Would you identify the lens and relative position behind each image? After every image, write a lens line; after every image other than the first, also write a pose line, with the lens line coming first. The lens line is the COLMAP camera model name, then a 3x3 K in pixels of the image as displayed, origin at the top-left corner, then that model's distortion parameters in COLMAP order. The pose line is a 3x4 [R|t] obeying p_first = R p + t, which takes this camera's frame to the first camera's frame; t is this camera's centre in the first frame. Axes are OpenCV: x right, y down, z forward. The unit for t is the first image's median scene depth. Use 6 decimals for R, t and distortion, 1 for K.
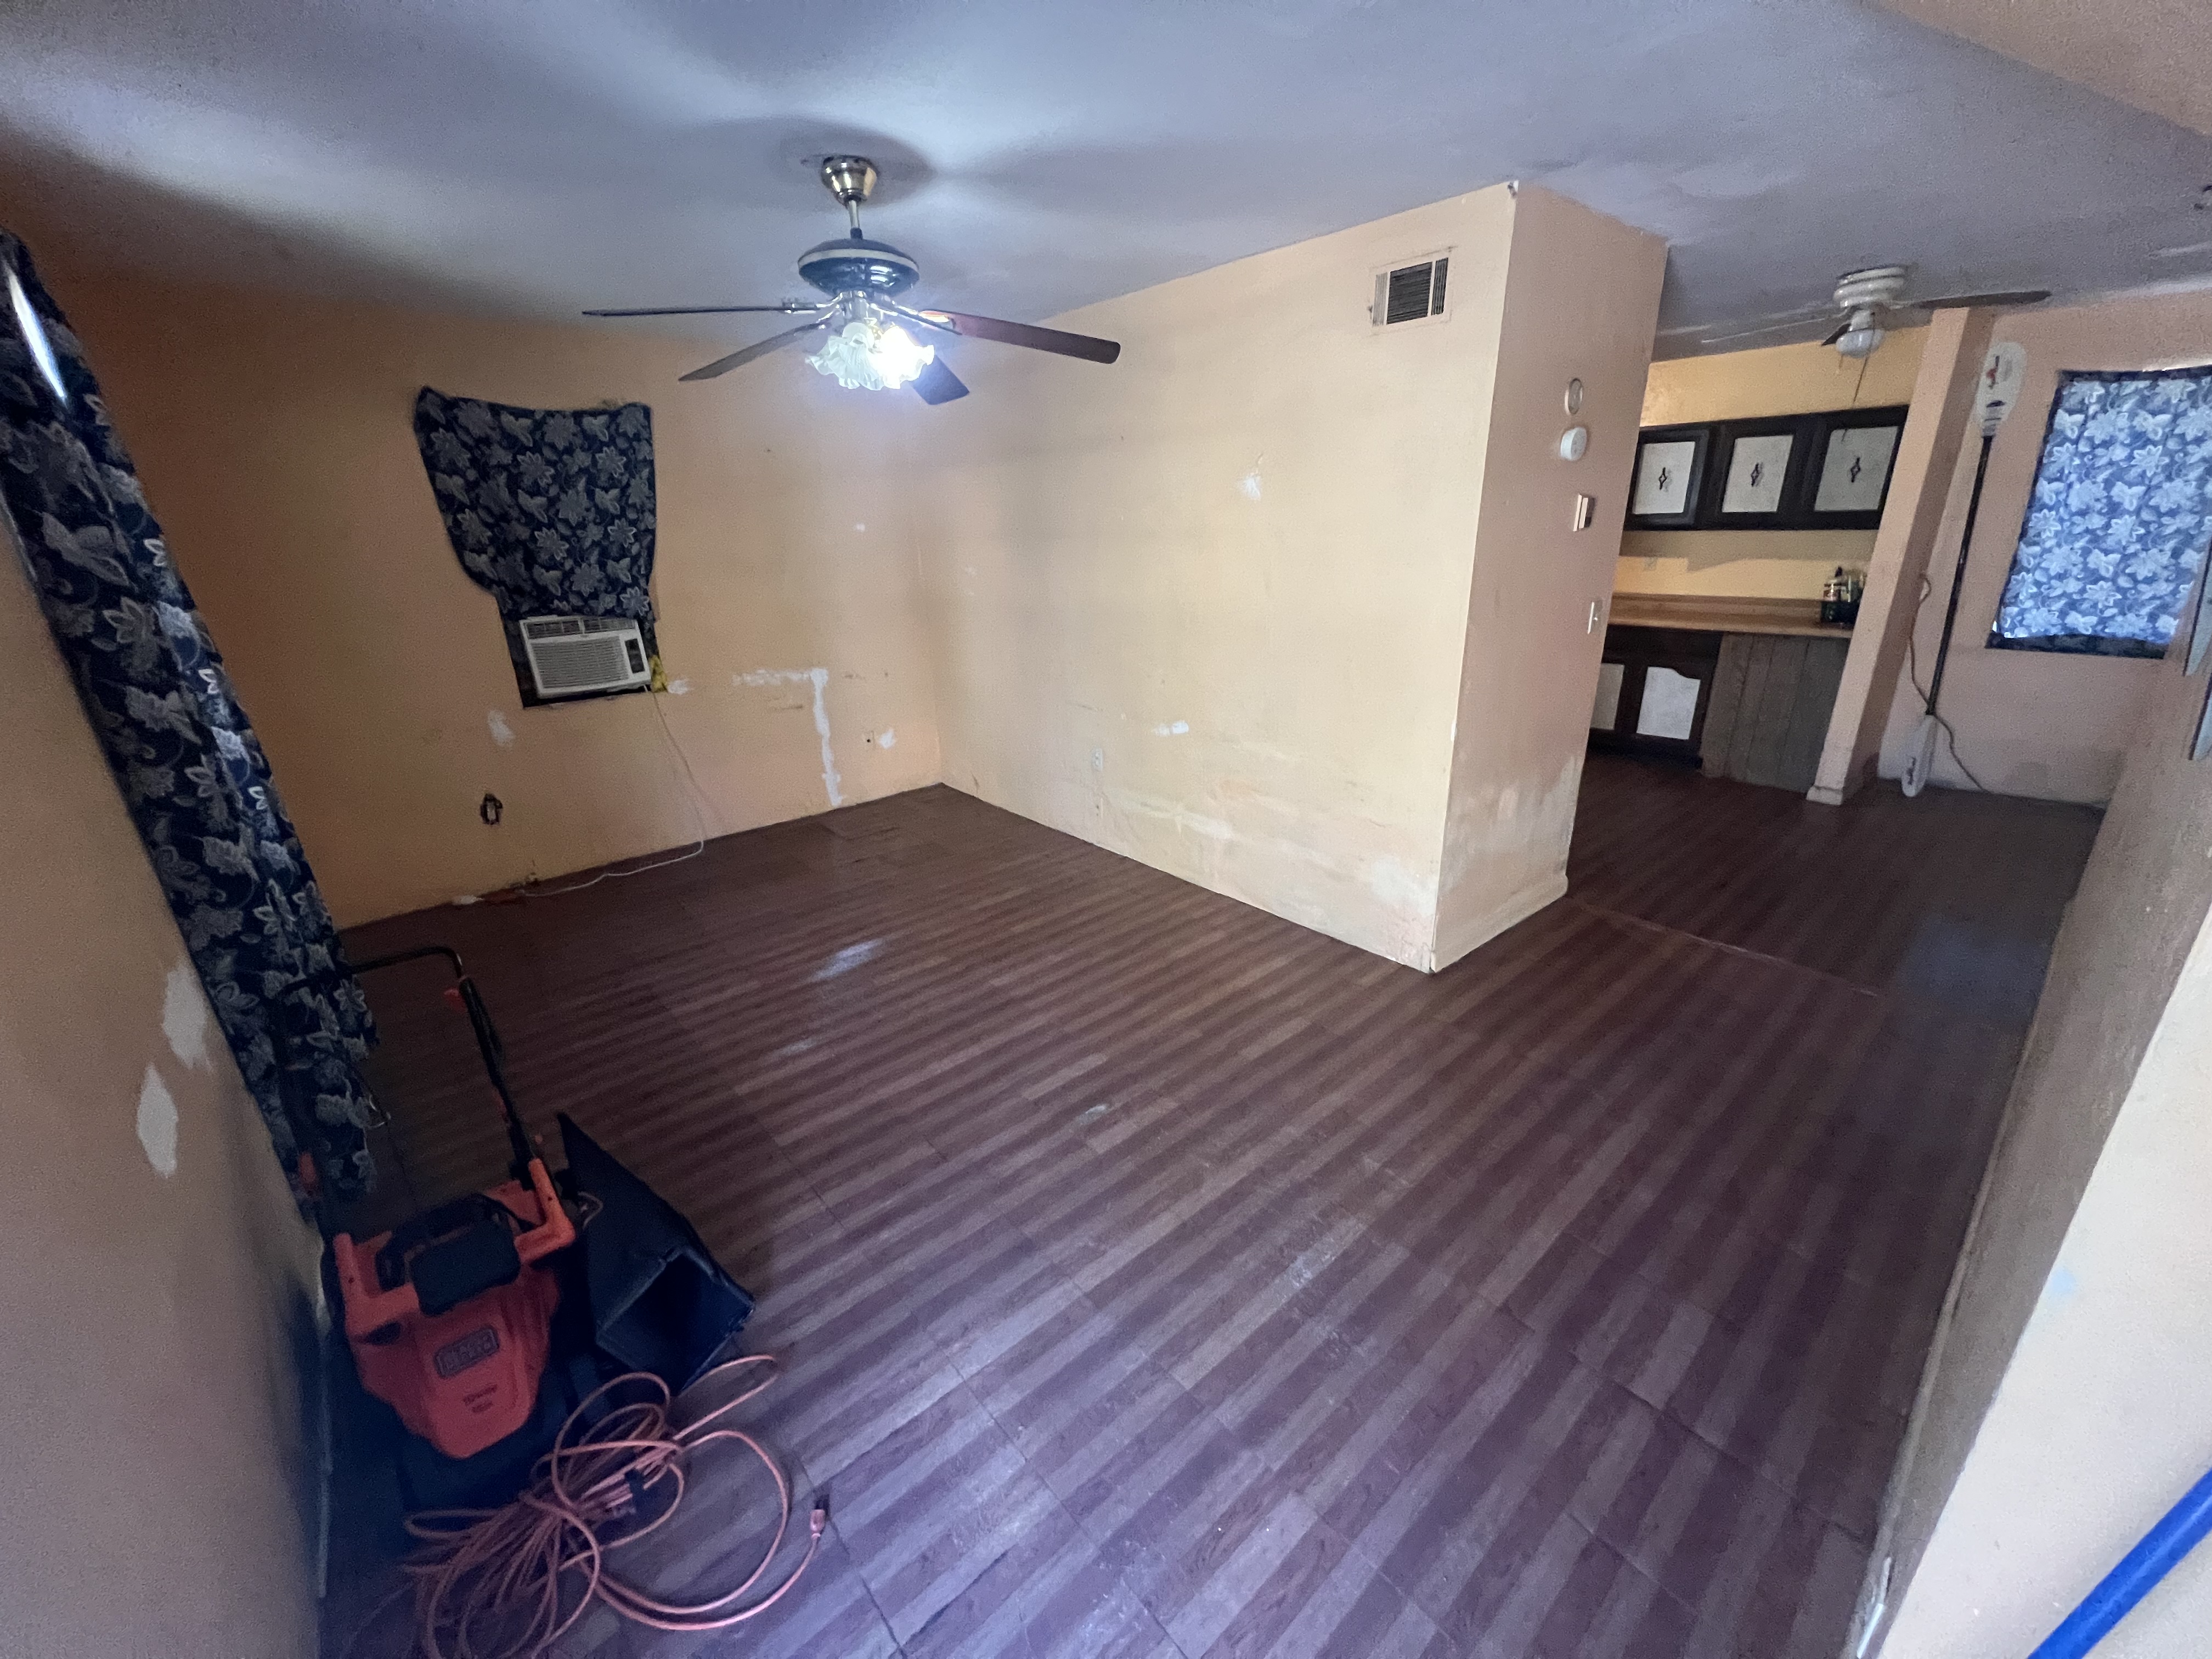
lens RADIAL K [[884.5, 0, 1100.2], [0, 884.5, 830.0], [0, 0, 1]] dist [0.001160, -0.000649]
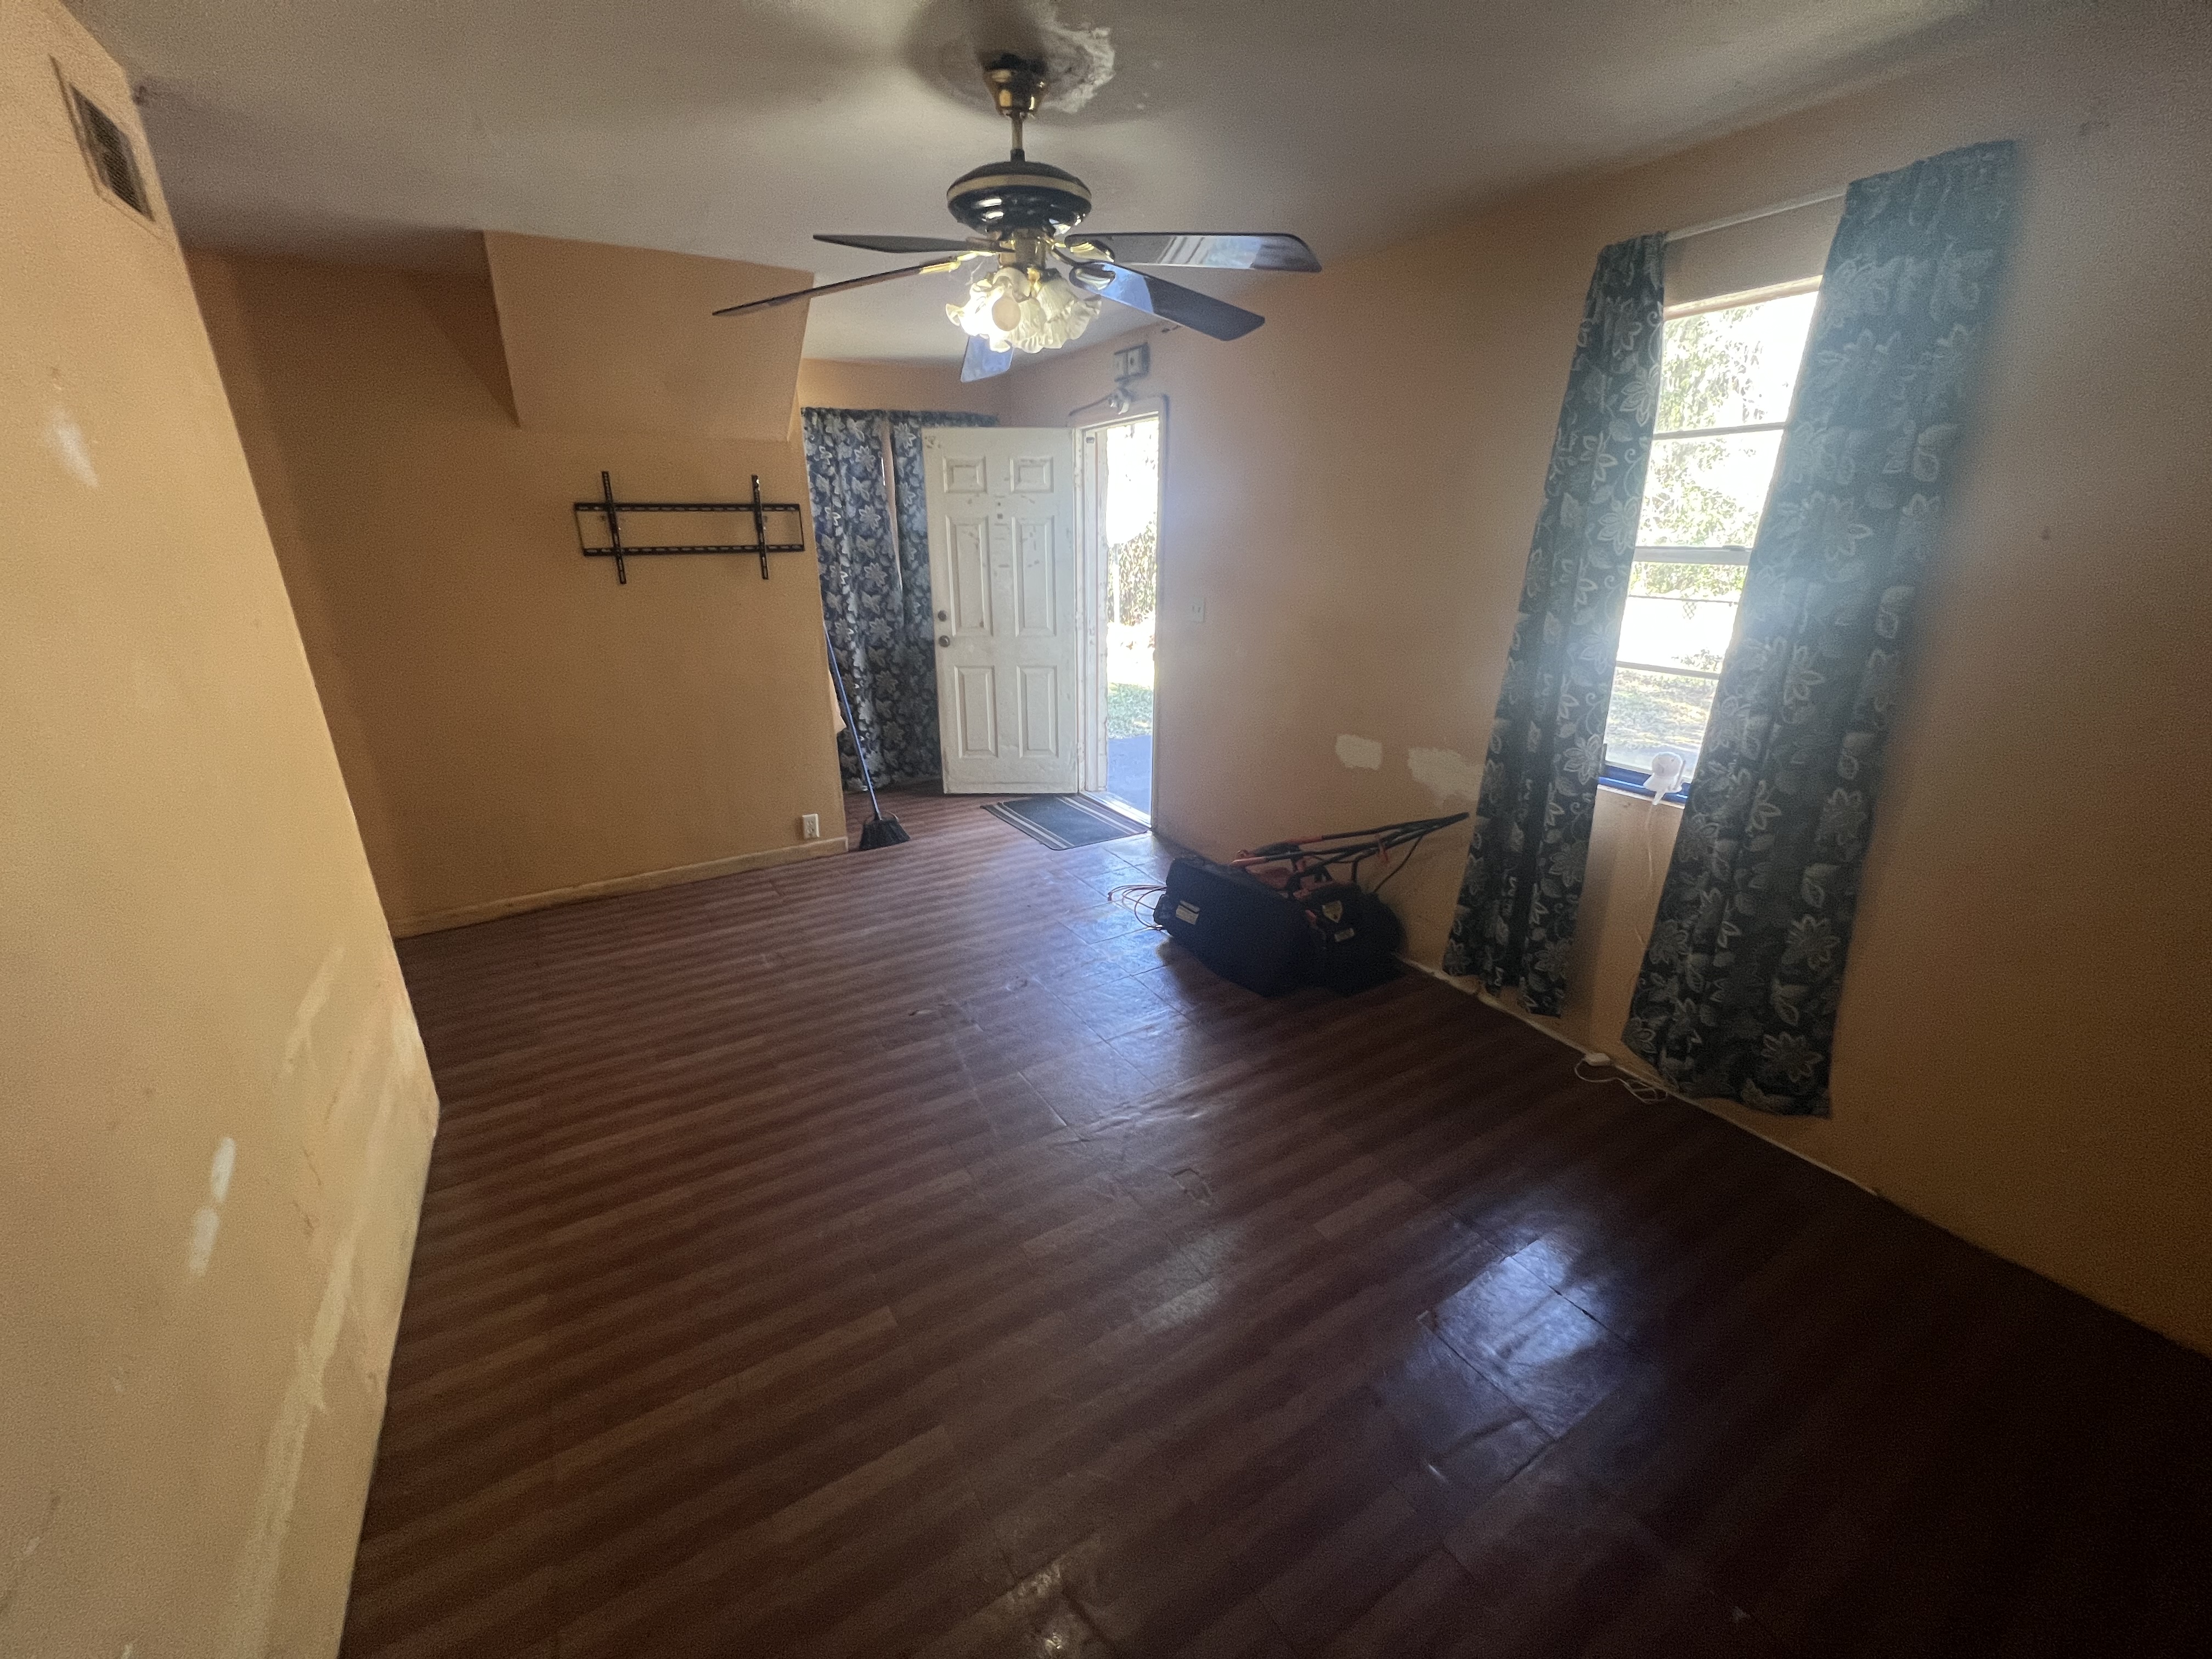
lens RADIAL K [[884.5, 0, 1100.2], [0, 884.5, 830.0], [0, 0, 1]] dist [0.001160, -0.000649]
pose [[-0.985414, -0.022453, 0.168686, -0.534389], [0.089120, 0.776364, 0.623953, -0.742177], [-0.144971, 0.629885, -0.763039, 2.135450]]
